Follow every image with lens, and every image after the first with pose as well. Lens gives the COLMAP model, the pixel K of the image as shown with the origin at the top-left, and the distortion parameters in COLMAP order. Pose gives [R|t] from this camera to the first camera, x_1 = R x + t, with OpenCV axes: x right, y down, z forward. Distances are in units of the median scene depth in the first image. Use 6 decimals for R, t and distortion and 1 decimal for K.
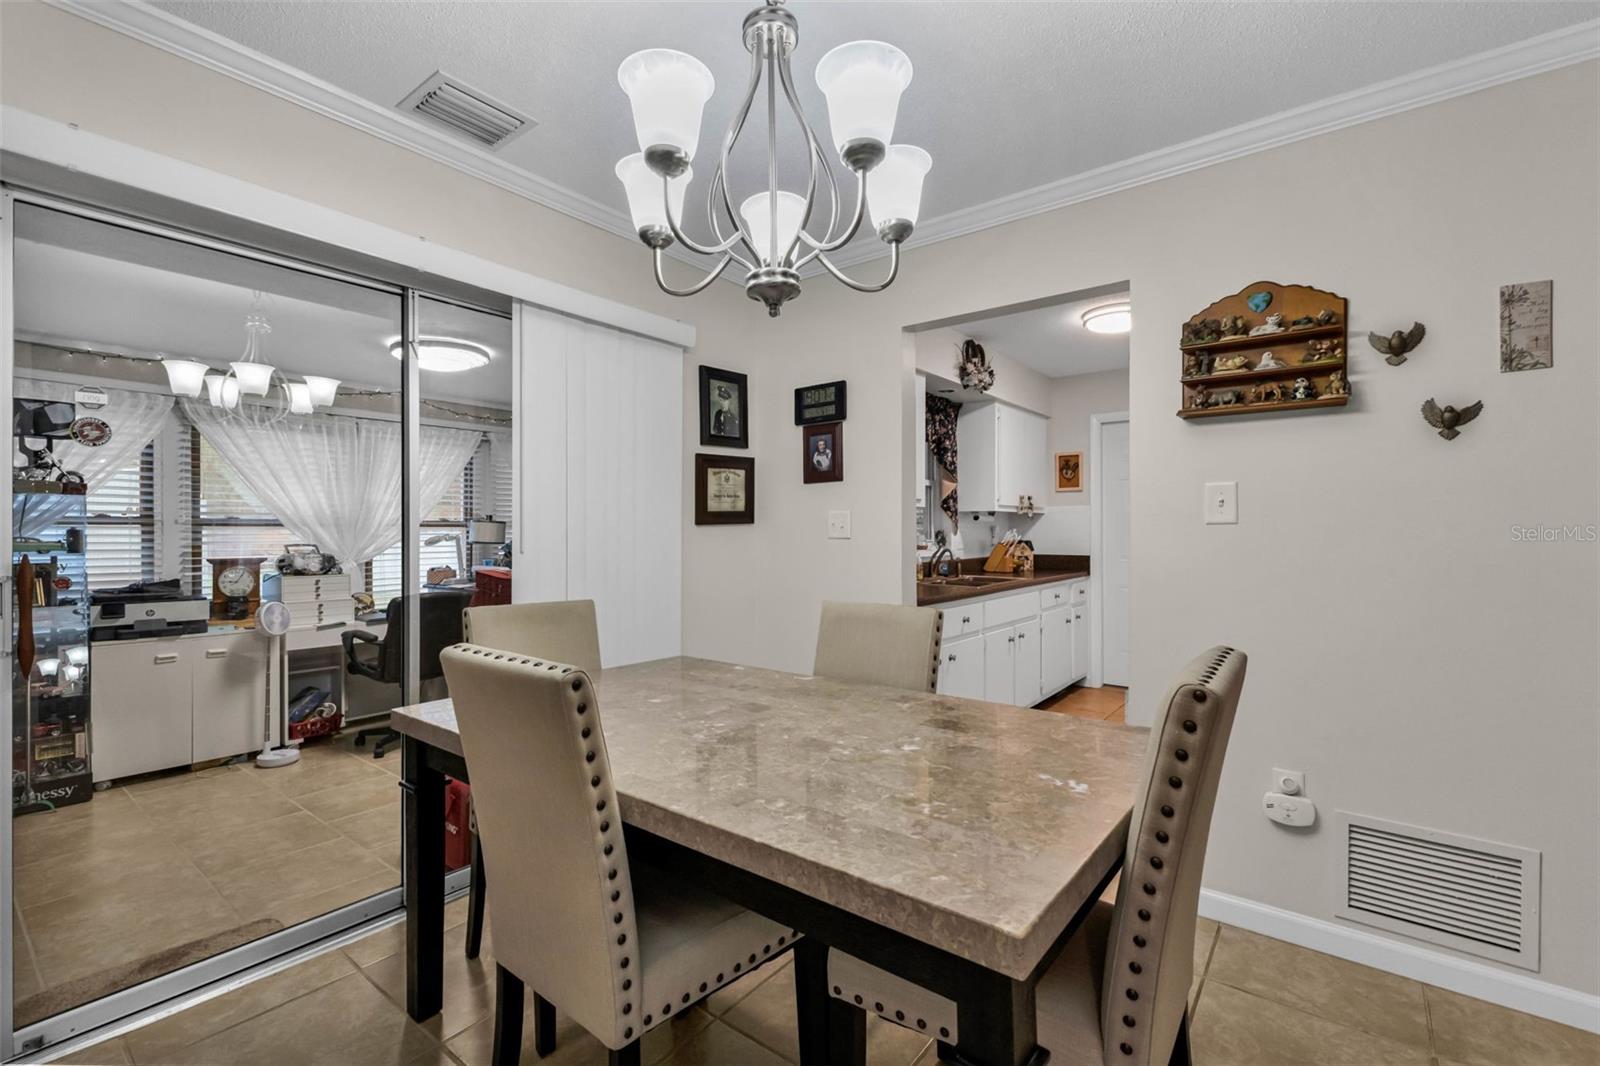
lens RADIAL K [[695.8, 0, 800.0], [0, 695.8, 533.0], [0, 0, 1]] dist [-0.000150, 0.000073]
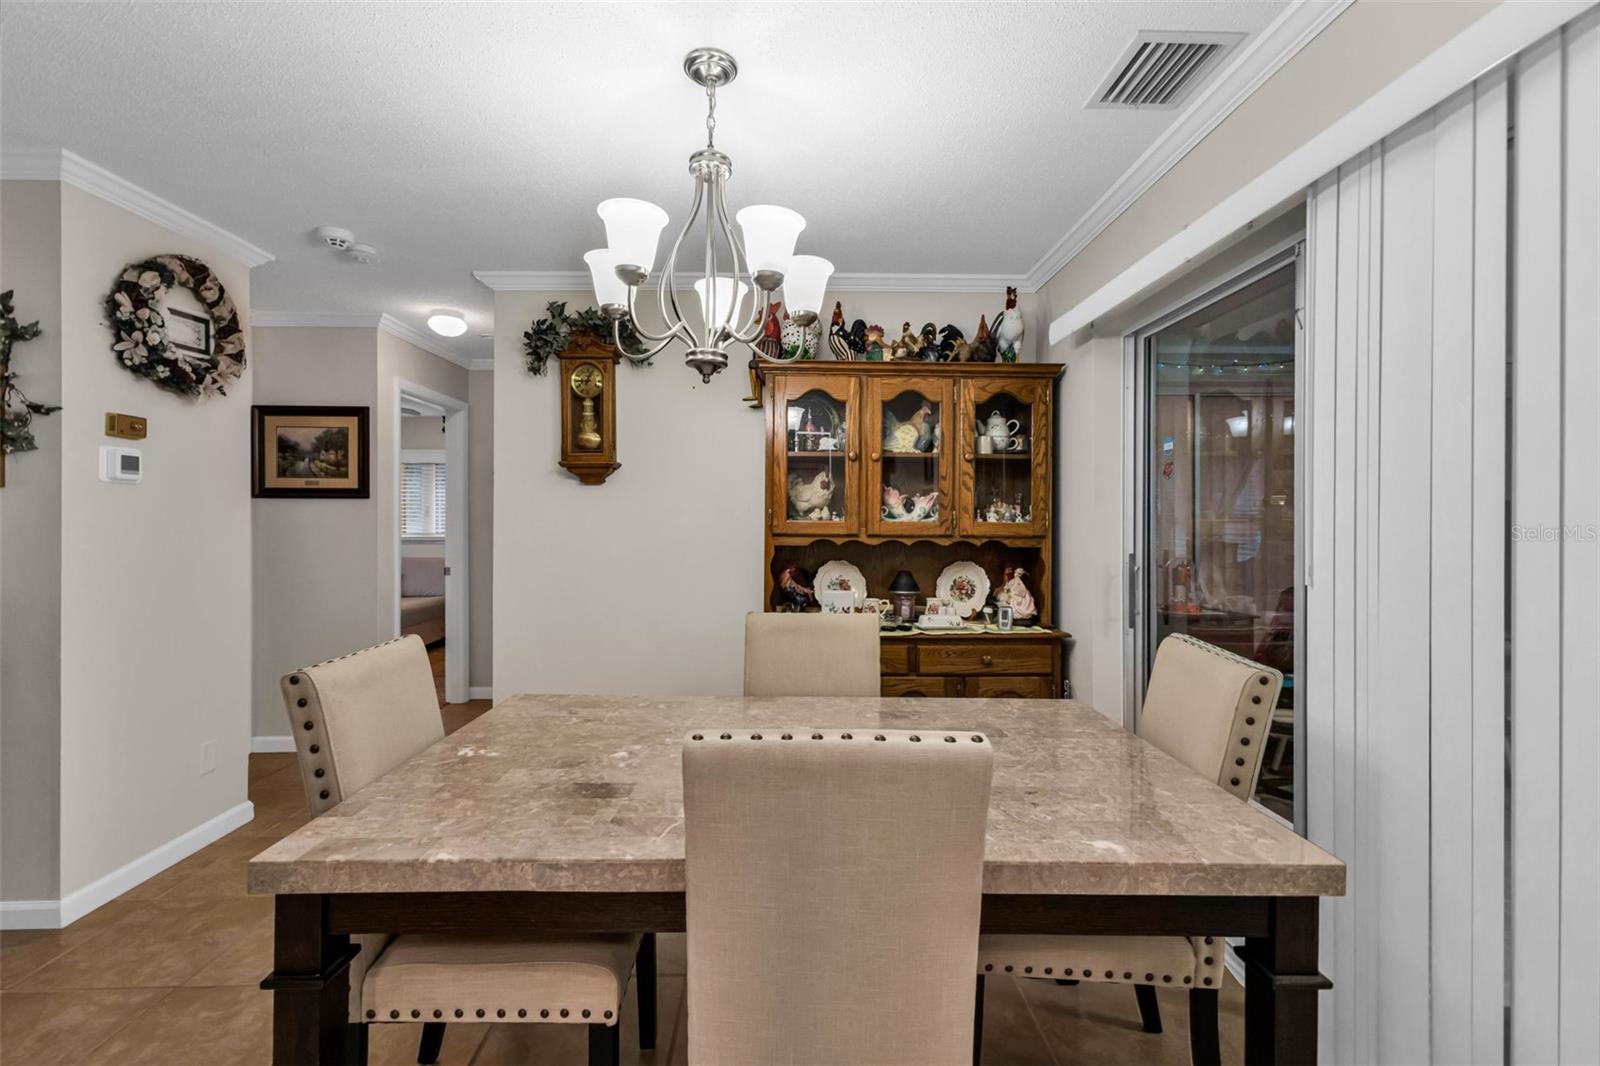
lens RADIAL K [[693.5, 0, 792.3], [0, 693.5, 530.9], [0, 0, 1]] dist [0.018472, 0.000066]
pose [[-0.777489, 0.005241, -0.628875, 0.631242], [-0.001520, 0.999947, 0.010213, -0.045155], [0.628895, 0.008896, -0.777439, 2.023856]]
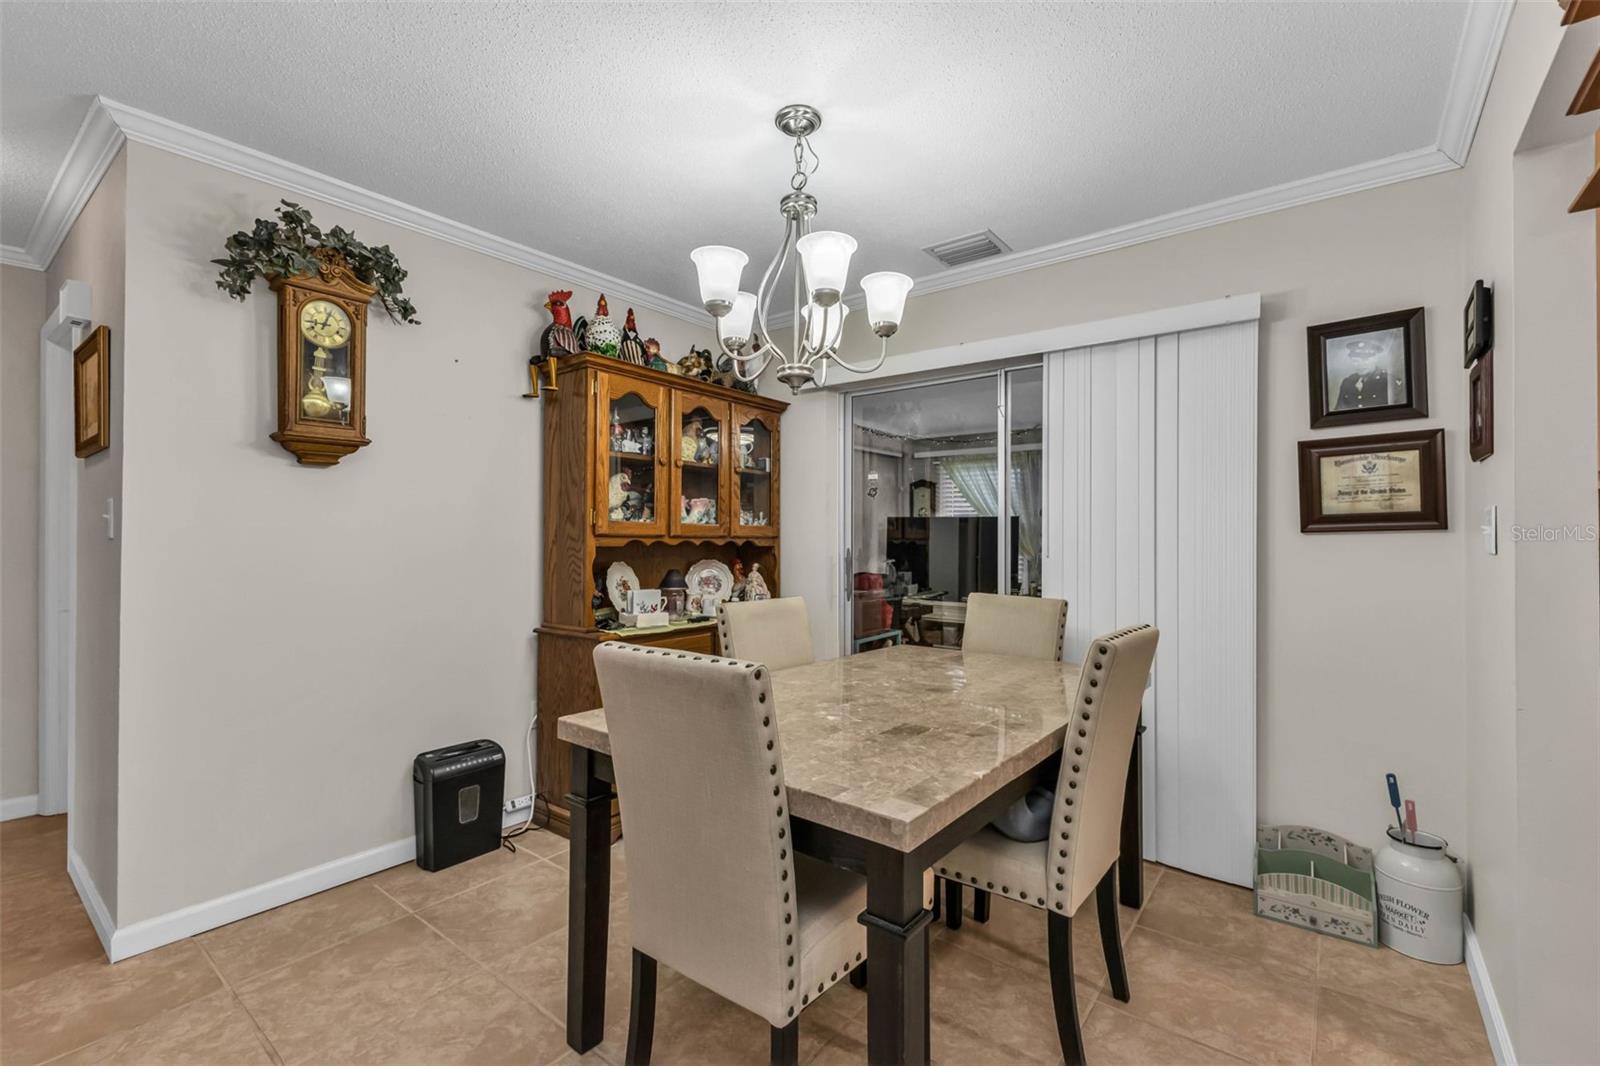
lens RADIAL K [[700.9, 0, 801.6], [0, 700.9, 543.8], [0, 0, 1]] dist [0.000171, -0.000097]
pose [[0.010998, 0.009469, -0.999895, 1.407789], [-0.003510, 0.999949, 0.009431, -0.008577], [0.999933, 0.003406, 0.011031, 0.948577]]
